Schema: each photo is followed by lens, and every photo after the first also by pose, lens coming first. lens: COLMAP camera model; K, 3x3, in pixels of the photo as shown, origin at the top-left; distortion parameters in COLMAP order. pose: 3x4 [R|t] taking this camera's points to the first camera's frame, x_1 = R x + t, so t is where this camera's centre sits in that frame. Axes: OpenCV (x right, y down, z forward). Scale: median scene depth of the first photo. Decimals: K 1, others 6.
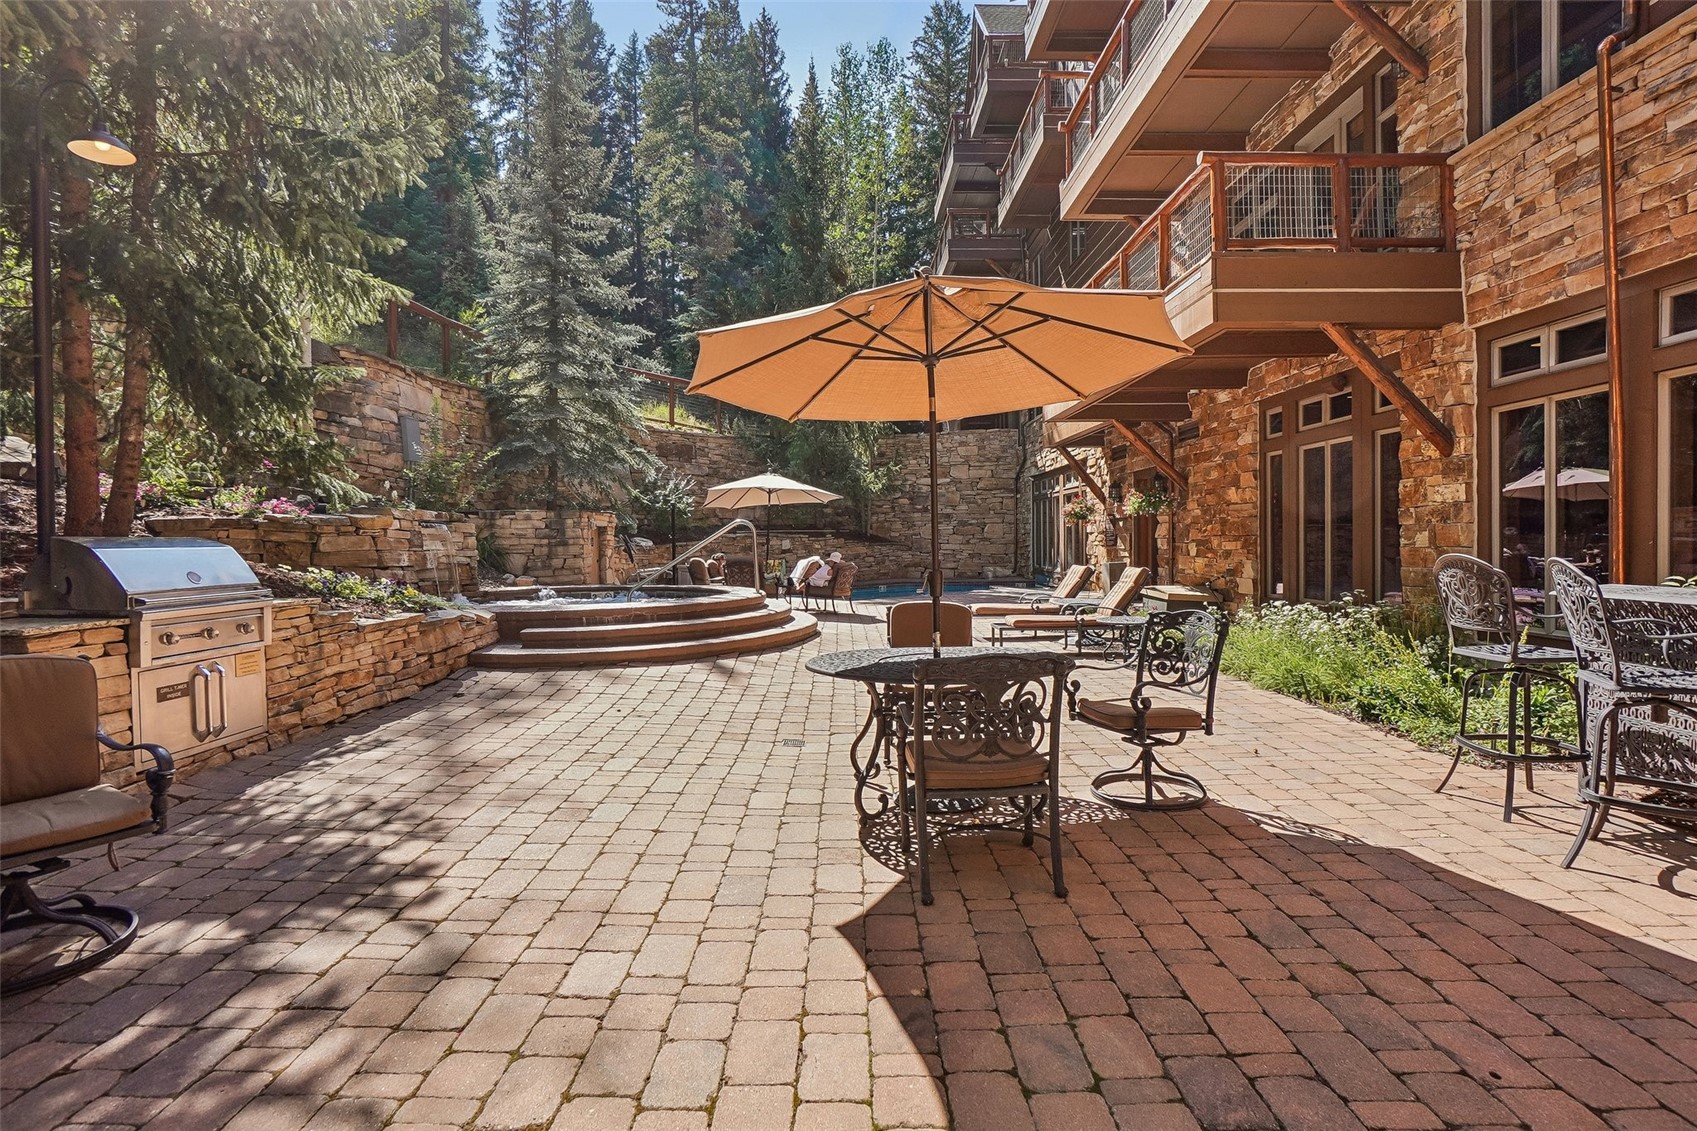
lens RADIAL K [[875.3, 0, 845.5], [0, 875.3, 555.6], [0, 0, 1]] dist [-0.050968, 0.022989]
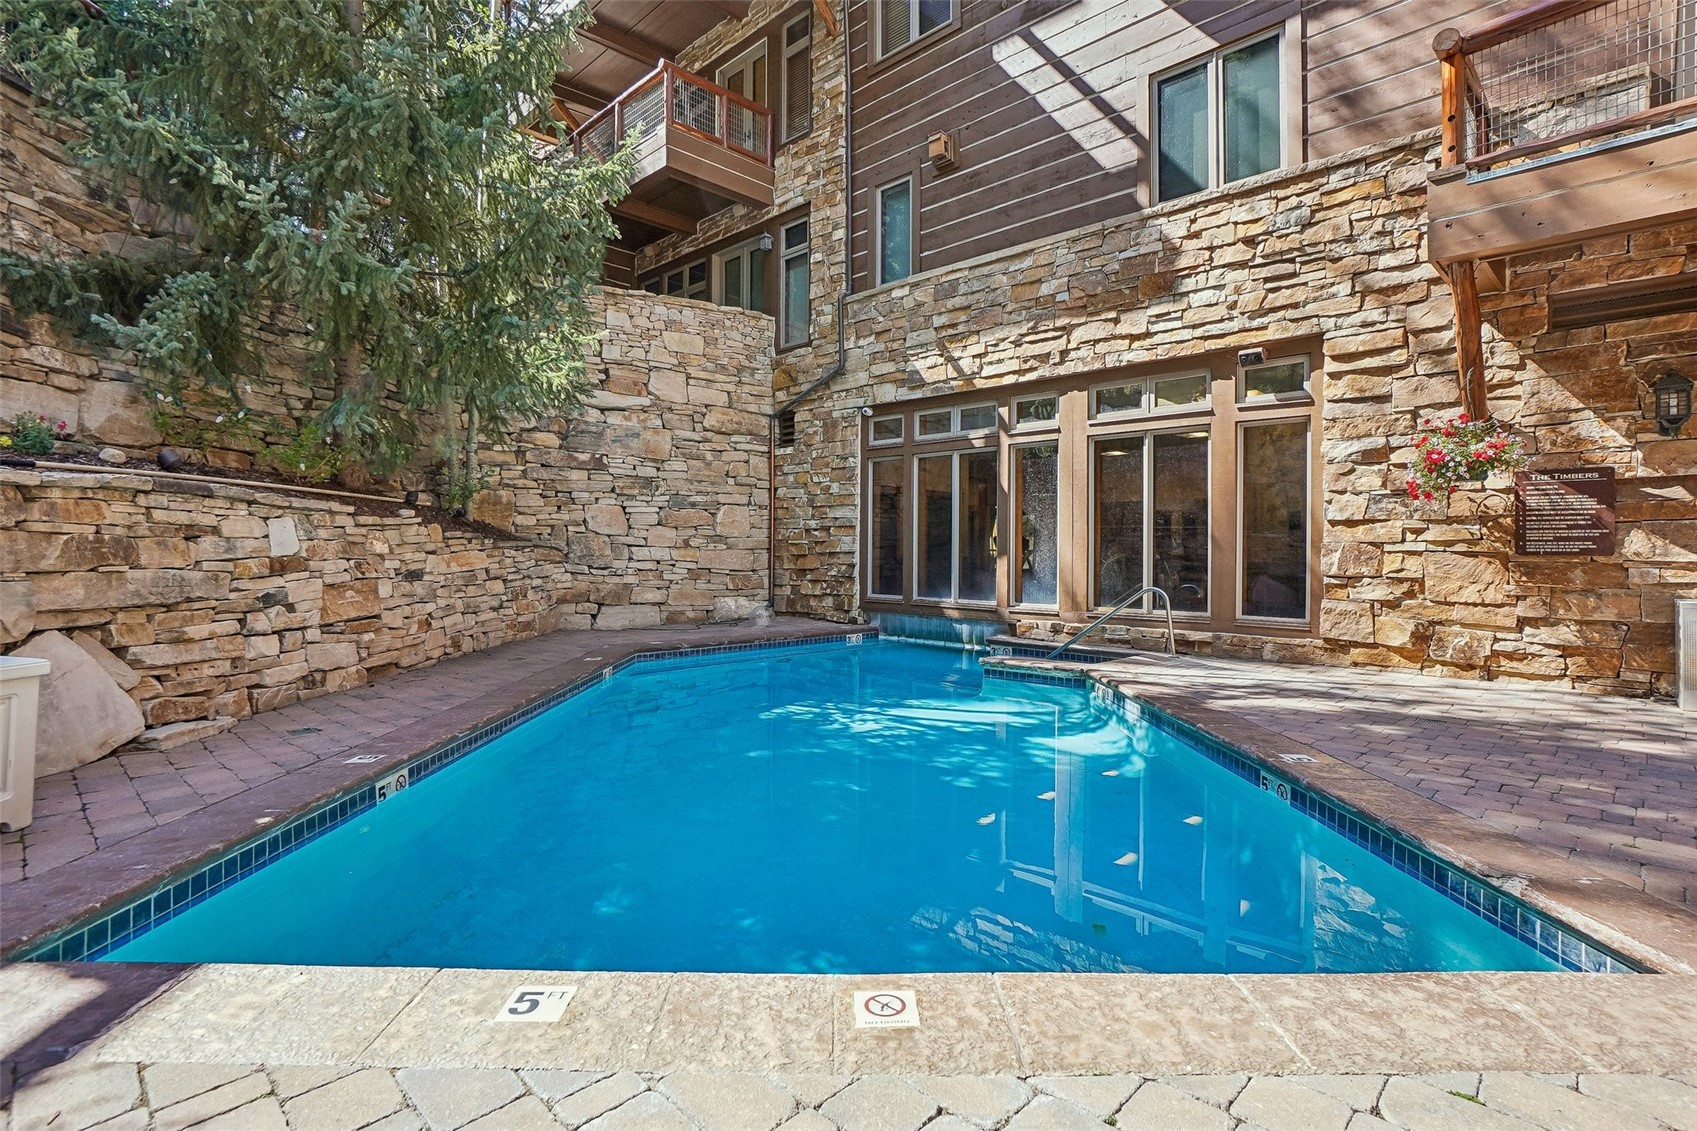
lens RADIAL K [[875.3, 0, 852.3], [0, 875.3, 555.0], [0, 0, 1]] dist [-0.050968, 0.022989]
pose [[0.715915, 0.009305, 0.698125, -0.111857], [0.002727, 0.999866, -0.016123, -0.002399], [-0.698182, 0.013446, 0.715794, 0.619716]]
